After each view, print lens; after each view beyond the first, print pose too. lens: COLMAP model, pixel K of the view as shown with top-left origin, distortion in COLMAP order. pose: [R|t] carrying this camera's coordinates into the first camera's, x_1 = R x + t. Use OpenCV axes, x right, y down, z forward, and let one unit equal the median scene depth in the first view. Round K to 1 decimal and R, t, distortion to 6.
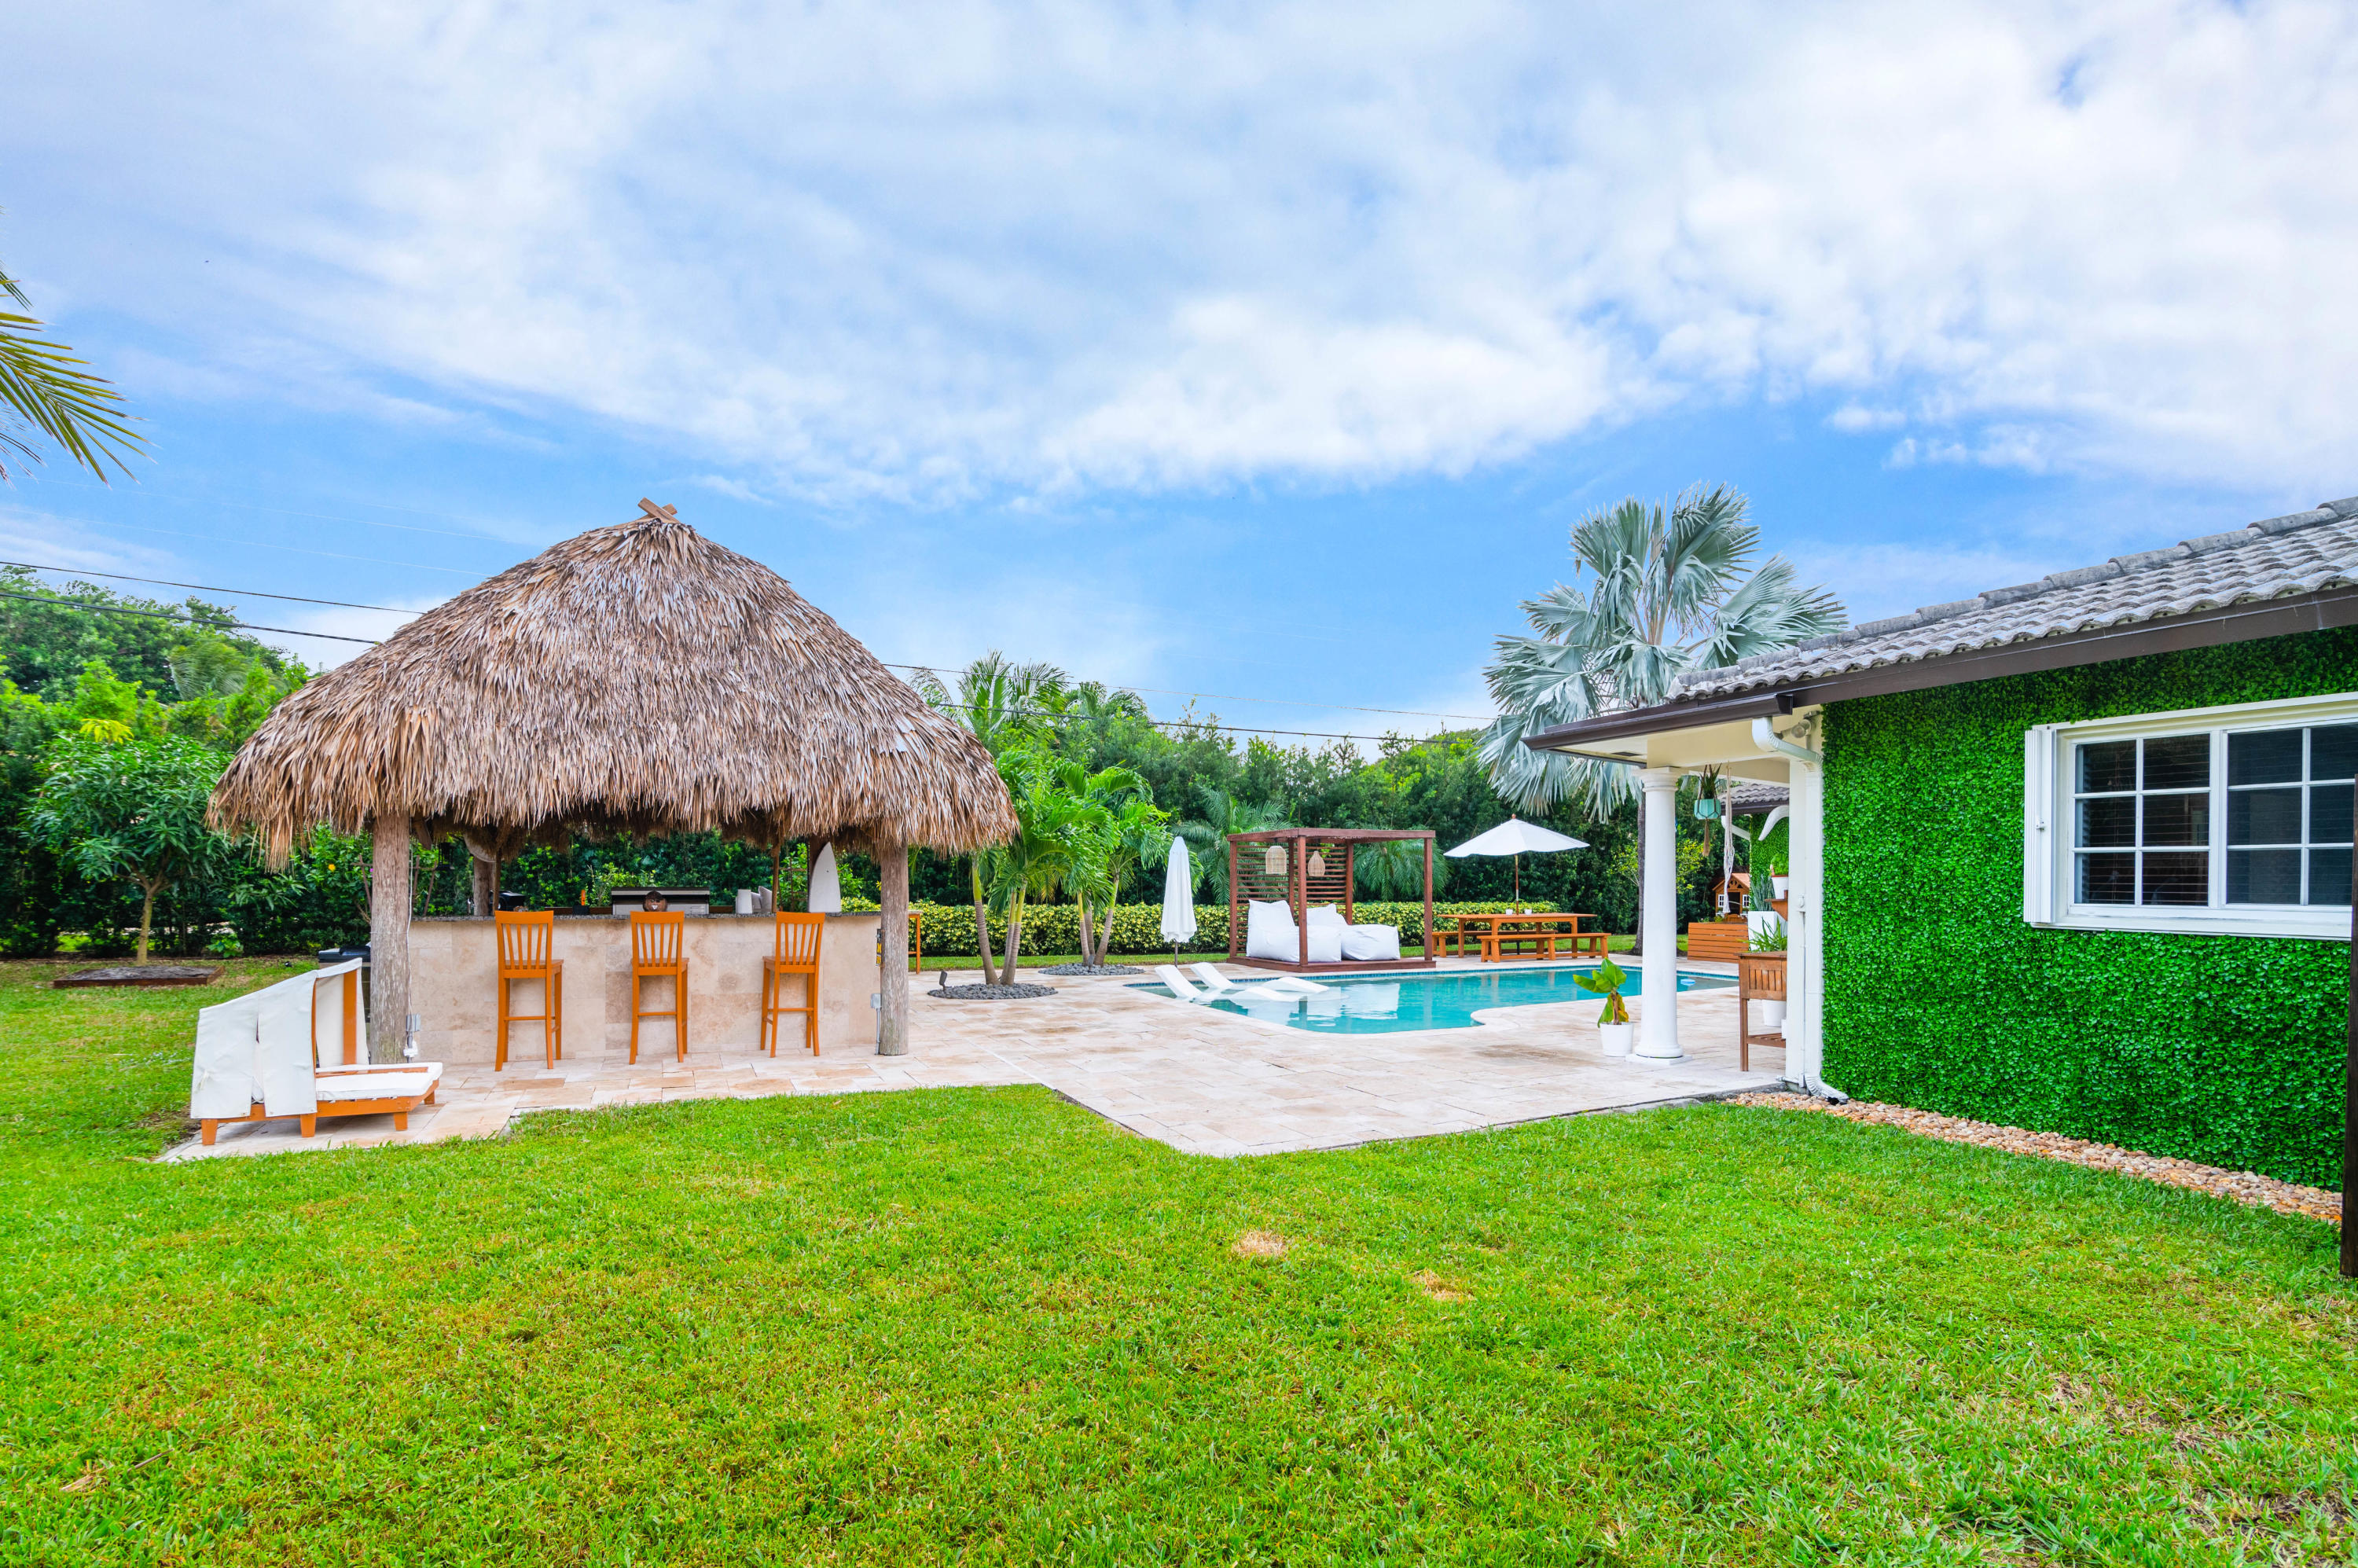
lens RADIAL K [[1112.0, 0, 1202.6], [0, 1112.0, 887.0], [0, 0, 1]] dist [0.022651, 0.000126]
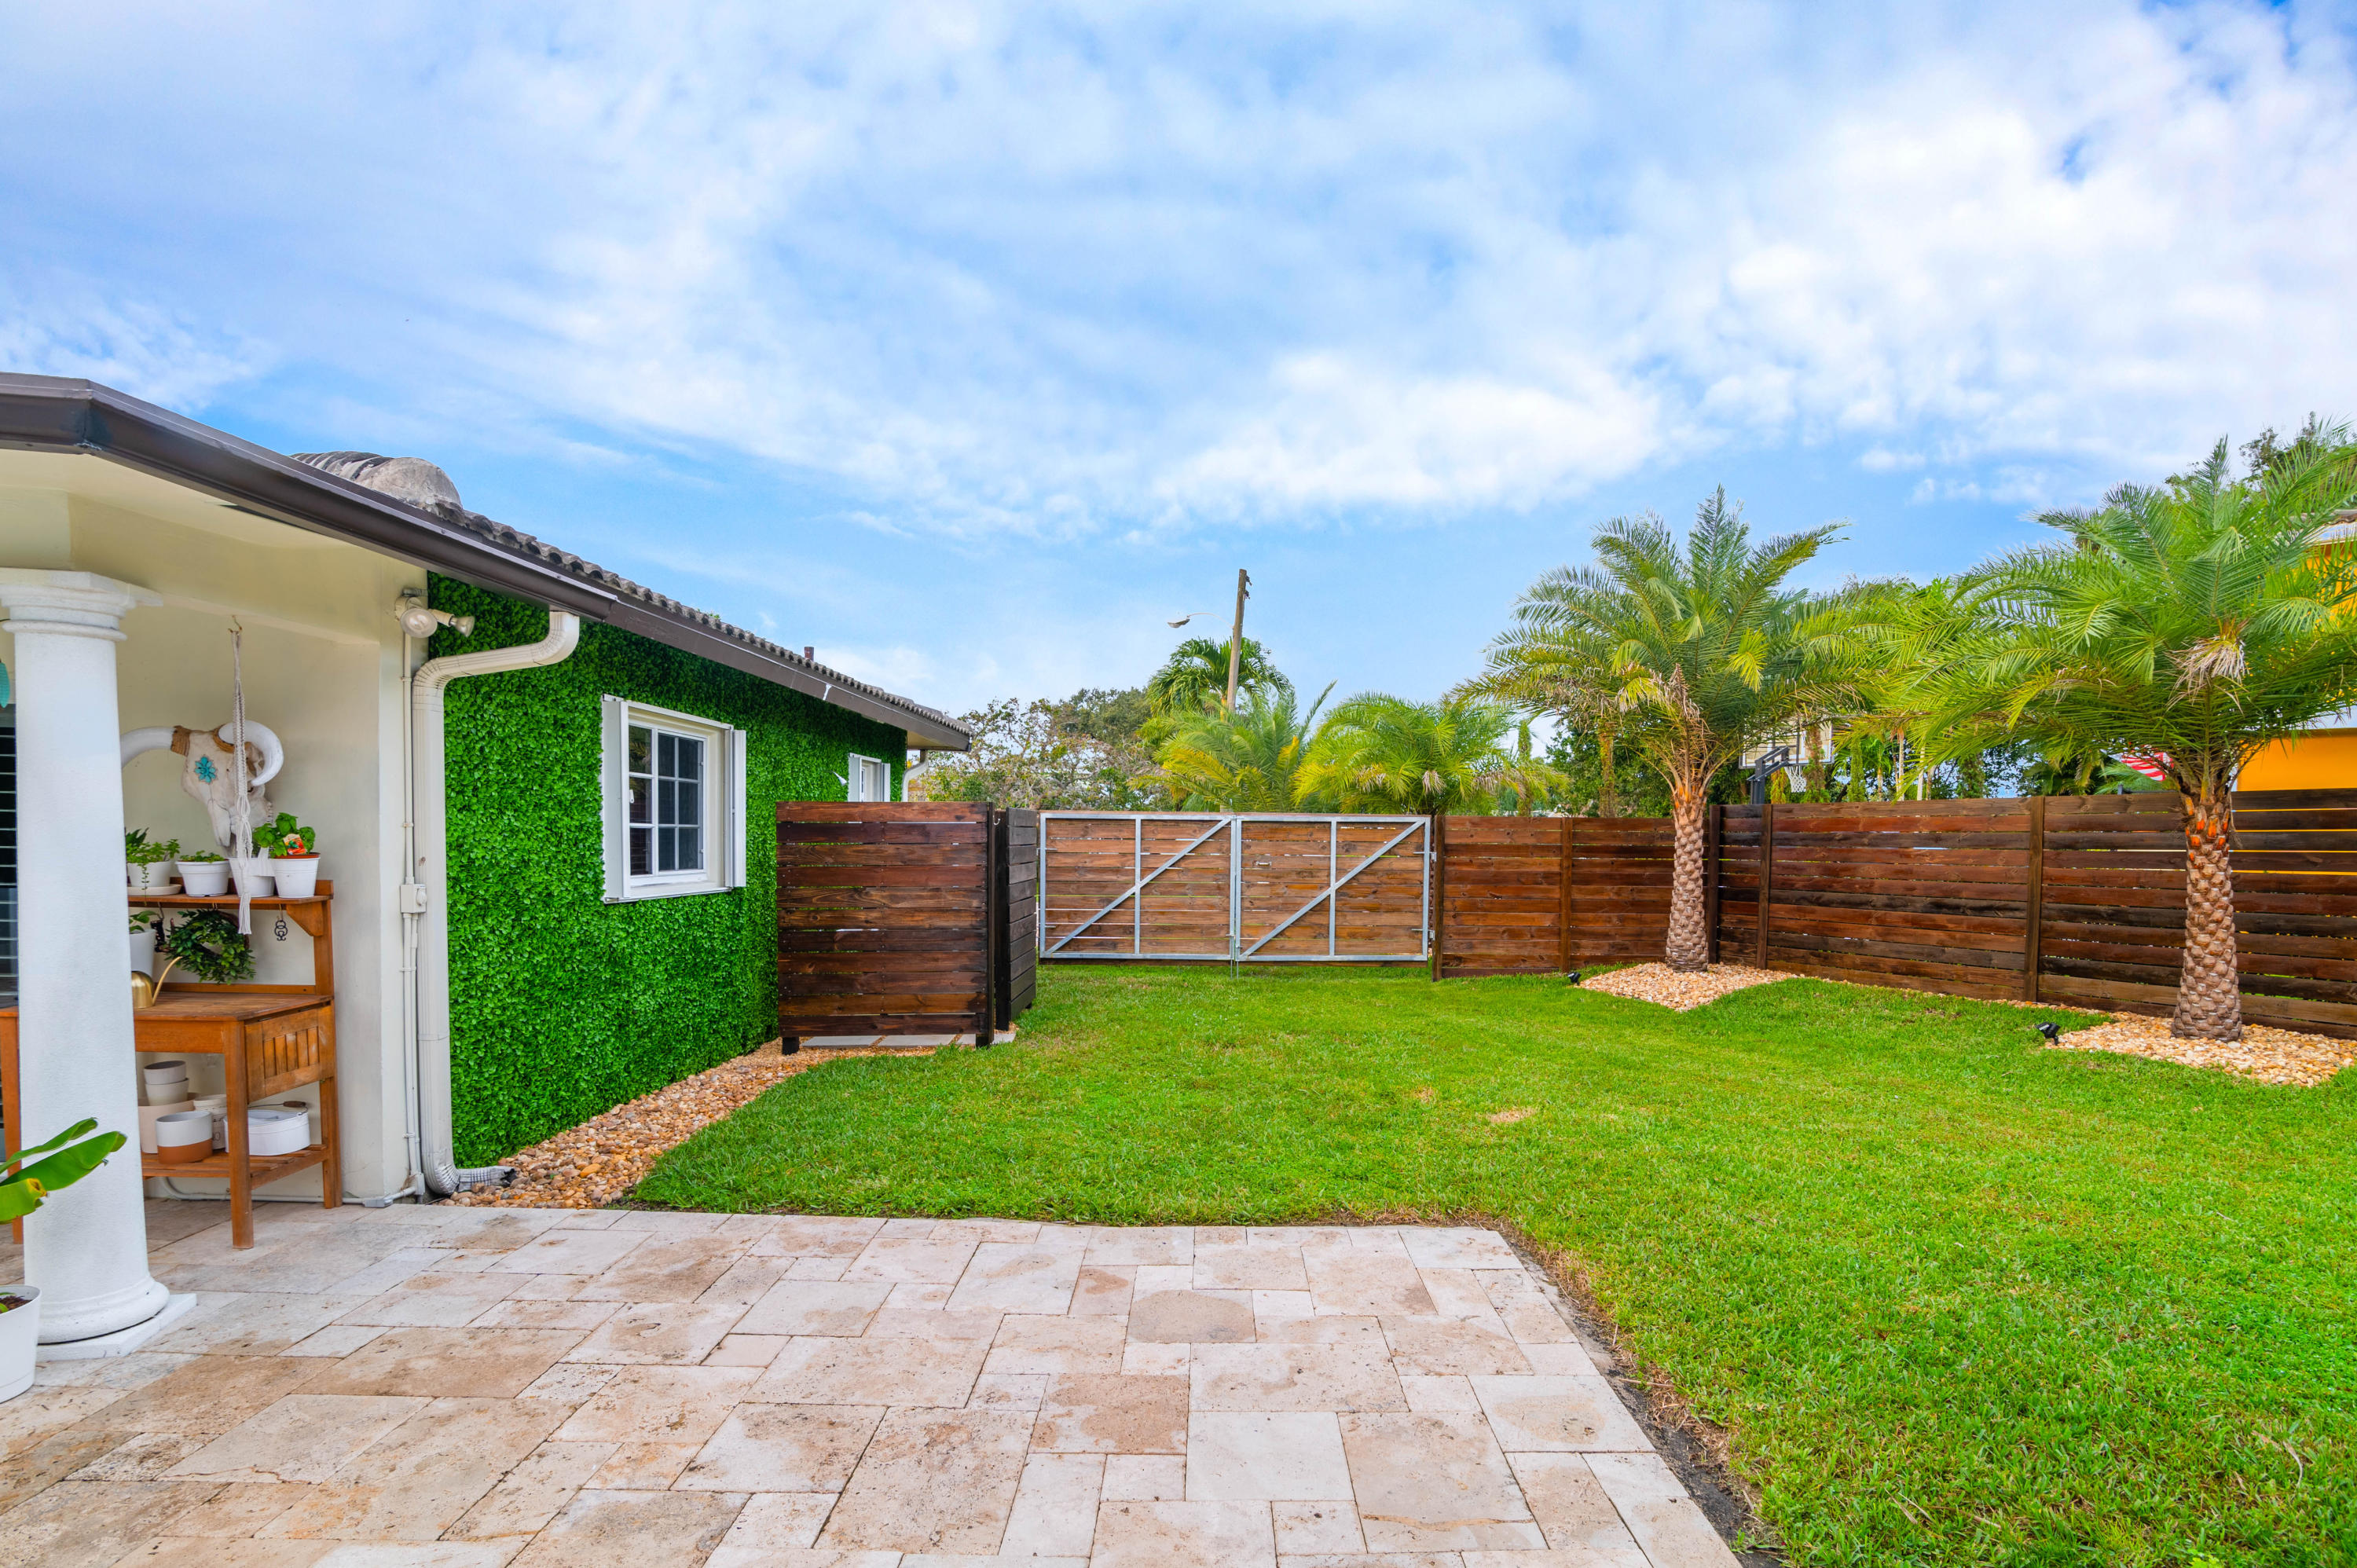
lens RADIAL K [[1127.3, 0, 1202.4], [0, 1127.3, 899.3], [0, 0, 1]] dist [-0.001141, -0.000091]
pose [[-0.896115, -0.035831, 0.442373, -0.048393], [-0.008539, 0.997943, 0.063534, -0.011076], [-0.443739, 0.053157, -0.894578, 0.538598]]
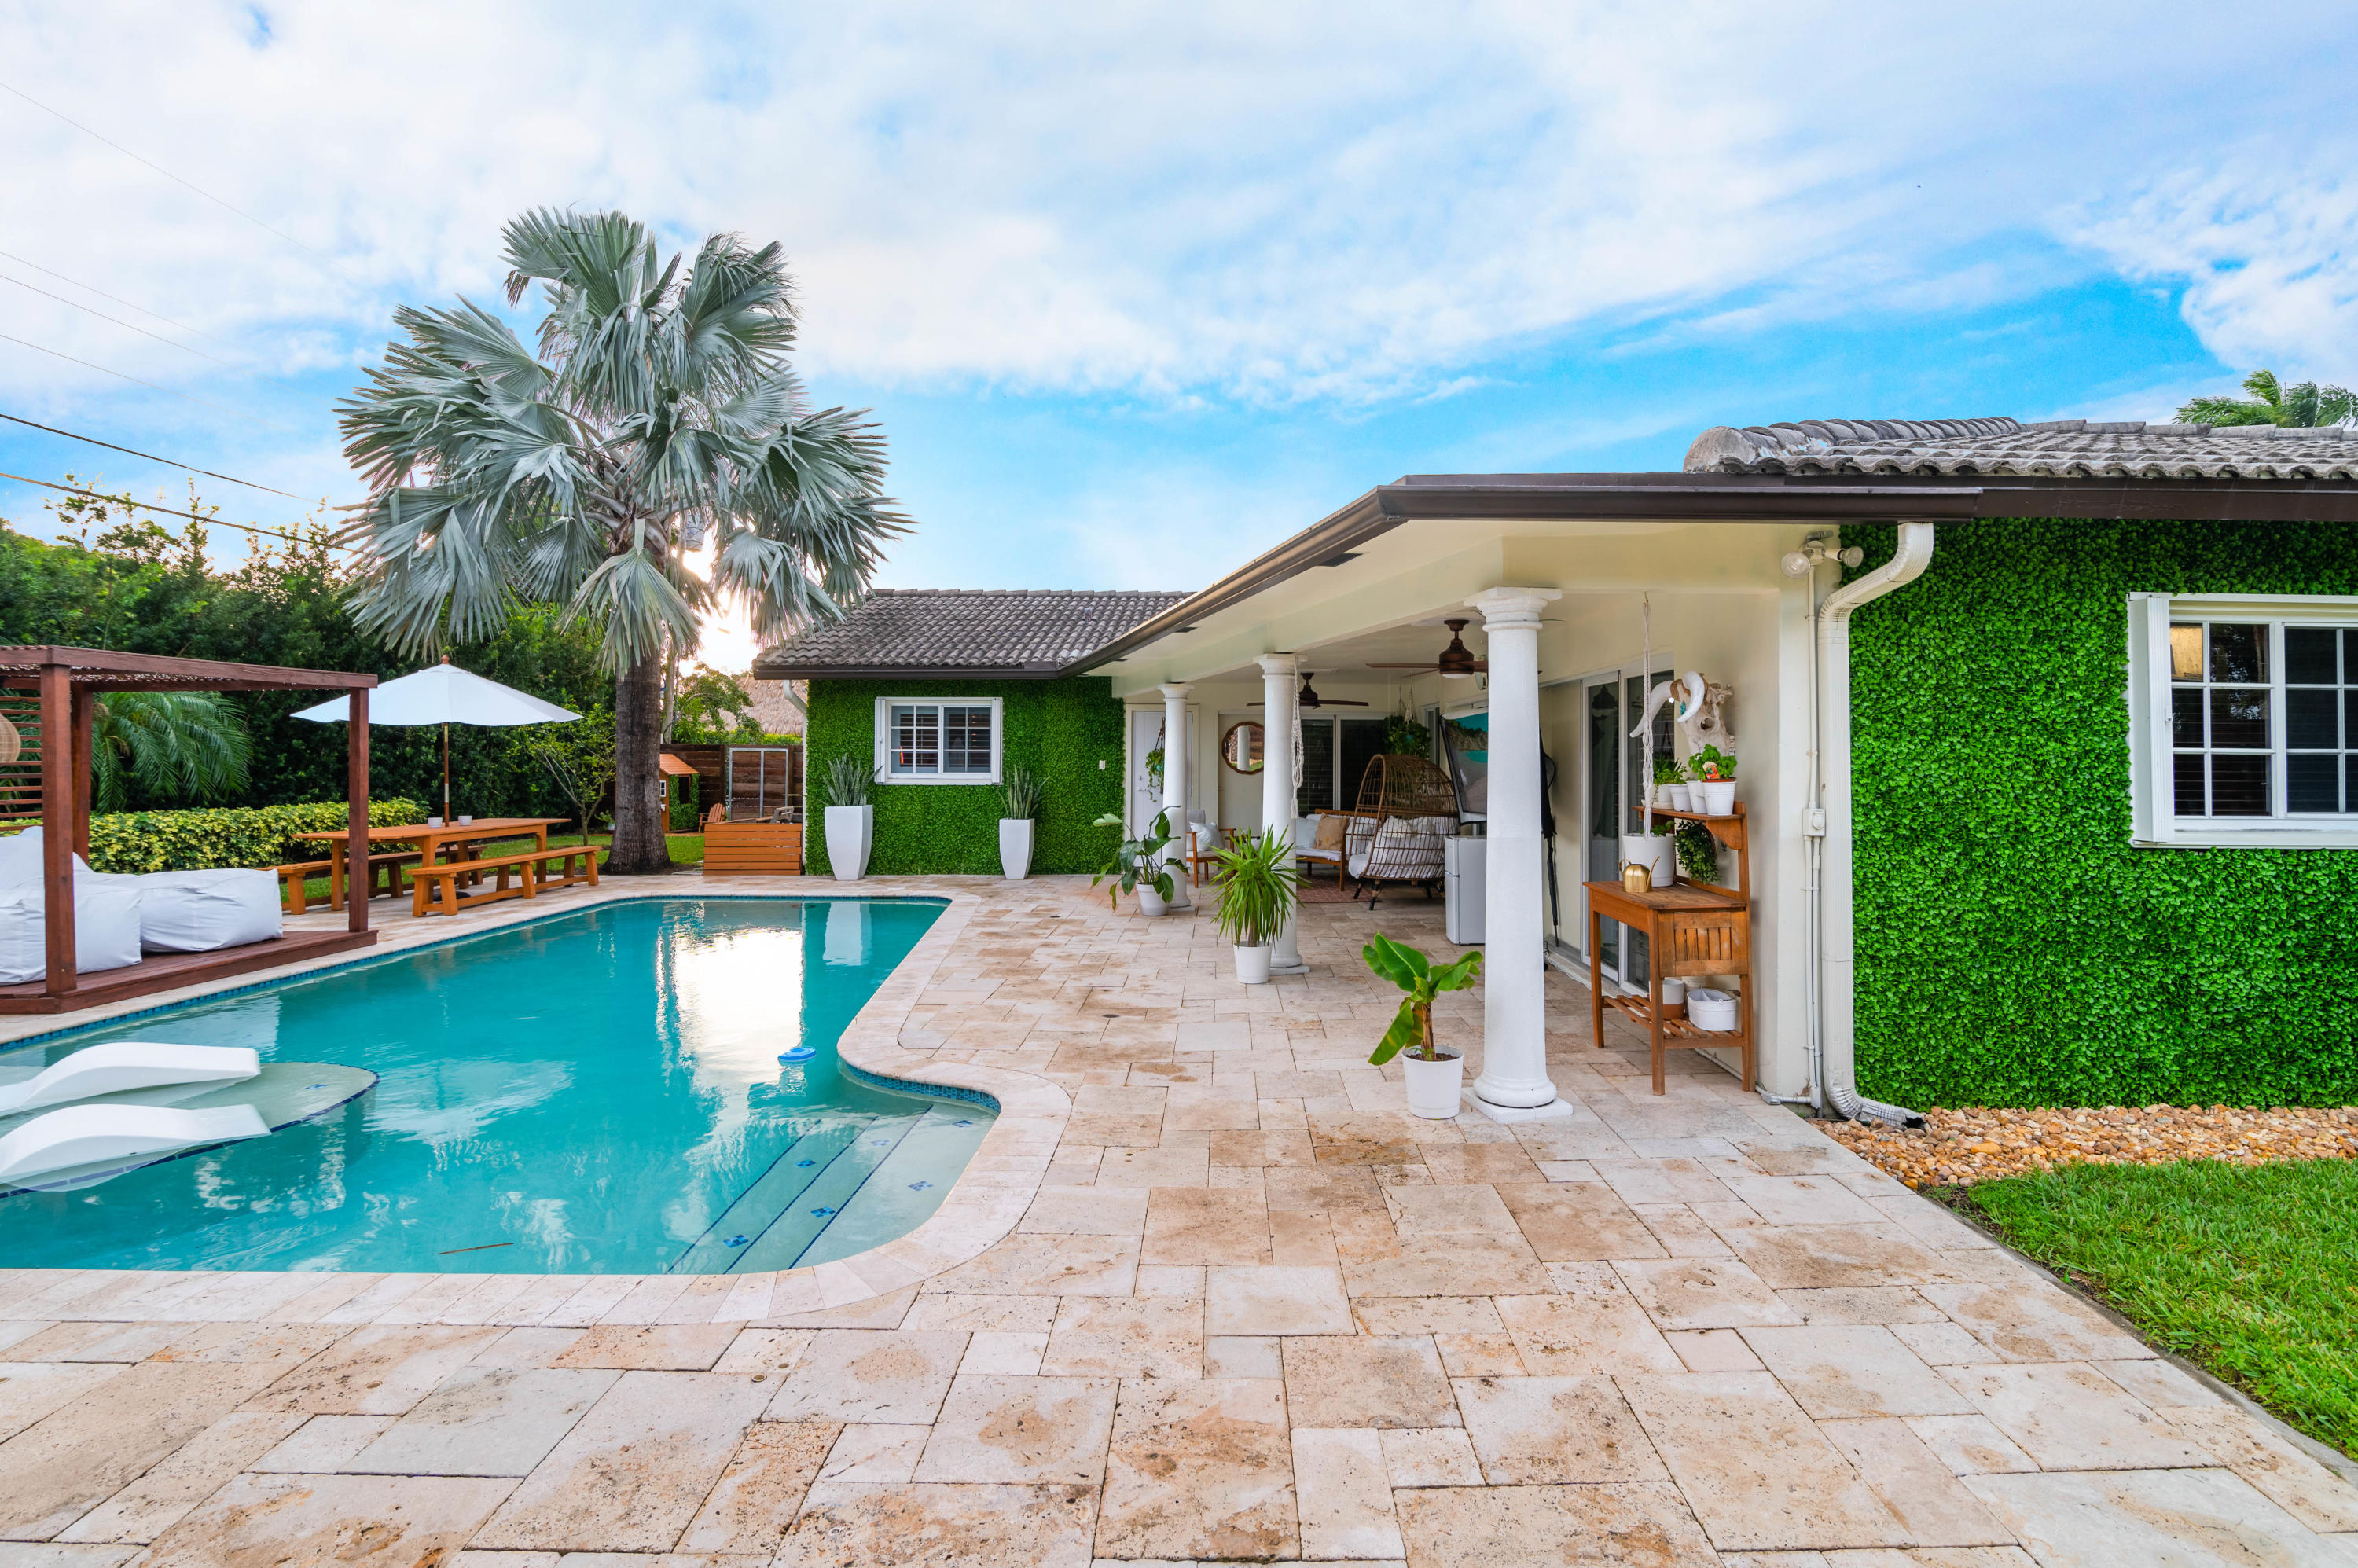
lens RADIAL K [[1109.0, 0, 1232.9], [0, 1109.0, 748.5], [0, 0, 1]] dist [-0.017201, 0.000057]
pose [[0.424014, 0.008269, 0.905618, -0.072729], [0.003490, 0.999936, -0.010765, -0.008914], [-0.905649, 0.007725, 0.423958, 0.408791]]
